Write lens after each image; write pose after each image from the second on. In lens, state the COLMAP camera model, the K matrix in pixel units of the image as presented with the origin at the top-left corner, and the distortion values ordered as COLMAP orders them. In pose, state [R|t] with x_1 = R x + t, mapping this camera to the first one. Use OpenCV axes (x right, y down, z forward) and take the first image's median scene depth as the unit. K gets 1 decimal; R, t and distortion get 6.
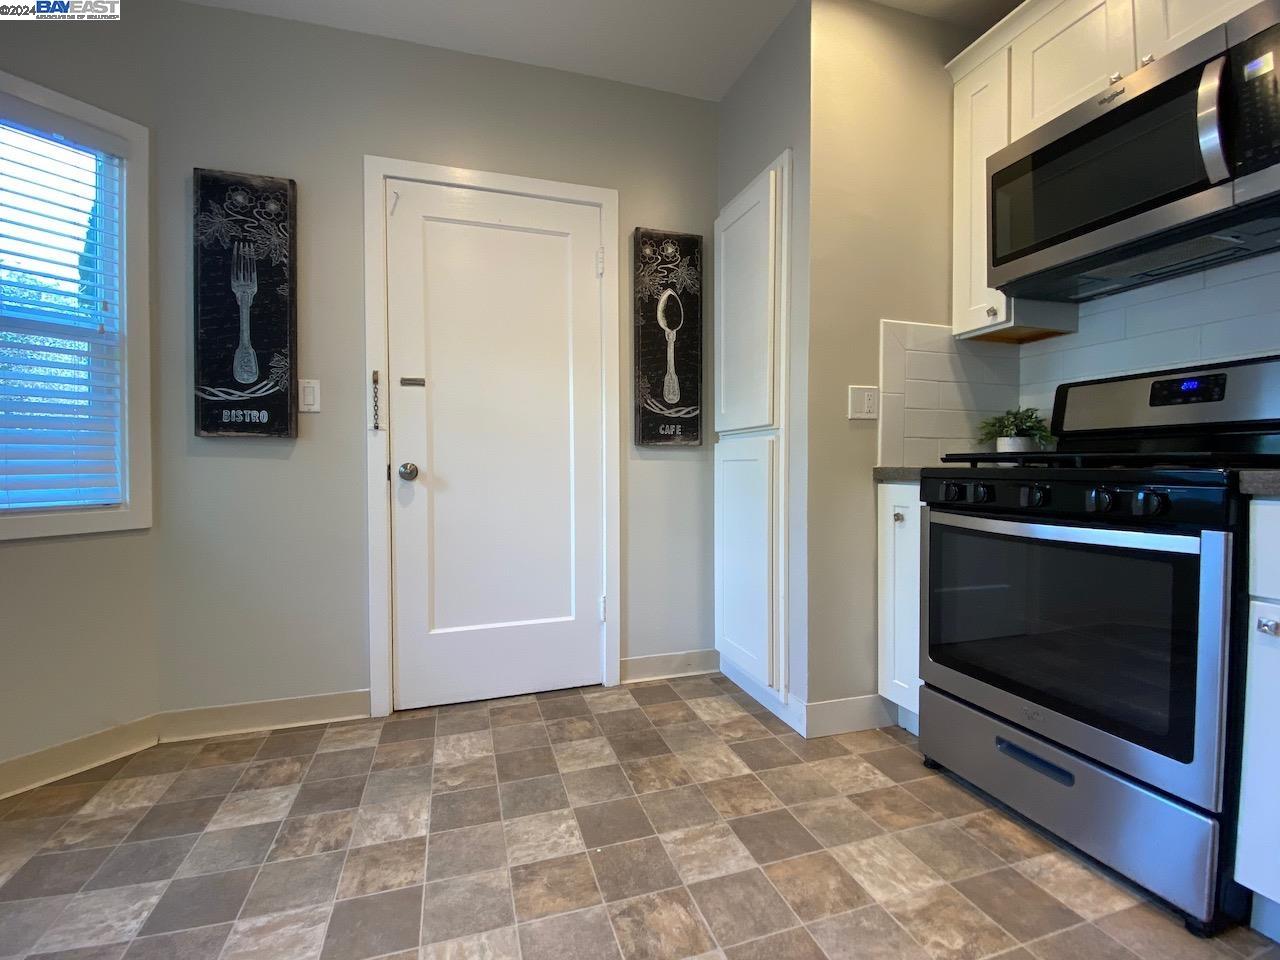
lens RADIAL K [[579.3, 0, 641.7], [0, 579.3, 472.7], [0, 0, 1]] dist [0.019036, -0.019189]
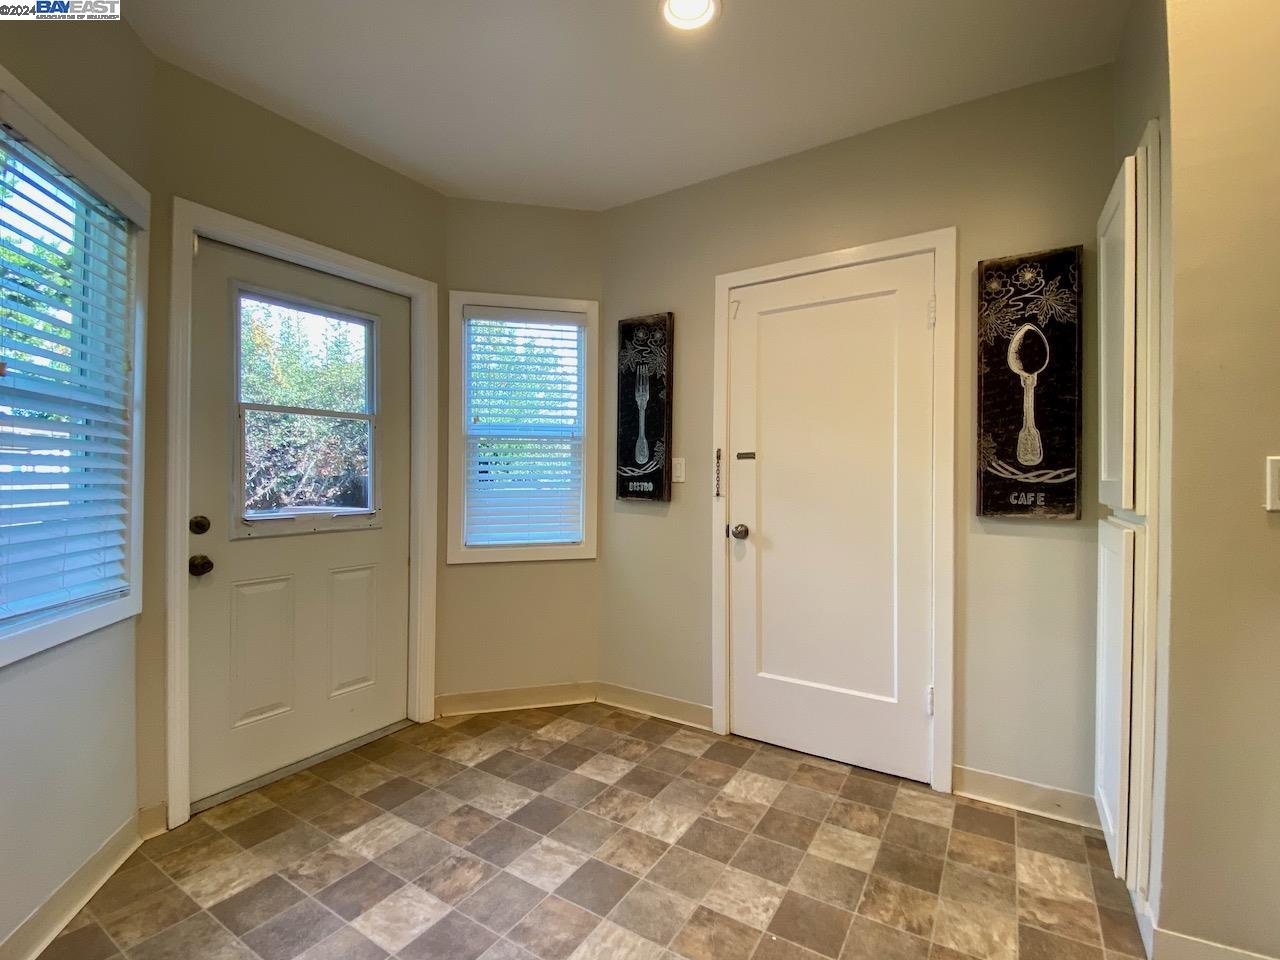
lens RADIAL K [[579.3, 0, 642.5], [0, 579.3, 462.4], [0, 0, 1]] dist [0.019036, -0.019189]
pose [[0.644454, -0.010556, -0.764570, 0.400501], [-0.013440, 0.999594, -0.025130, -0.119772], [0.764525, 0.026471, 0.644050, 0.089069]]
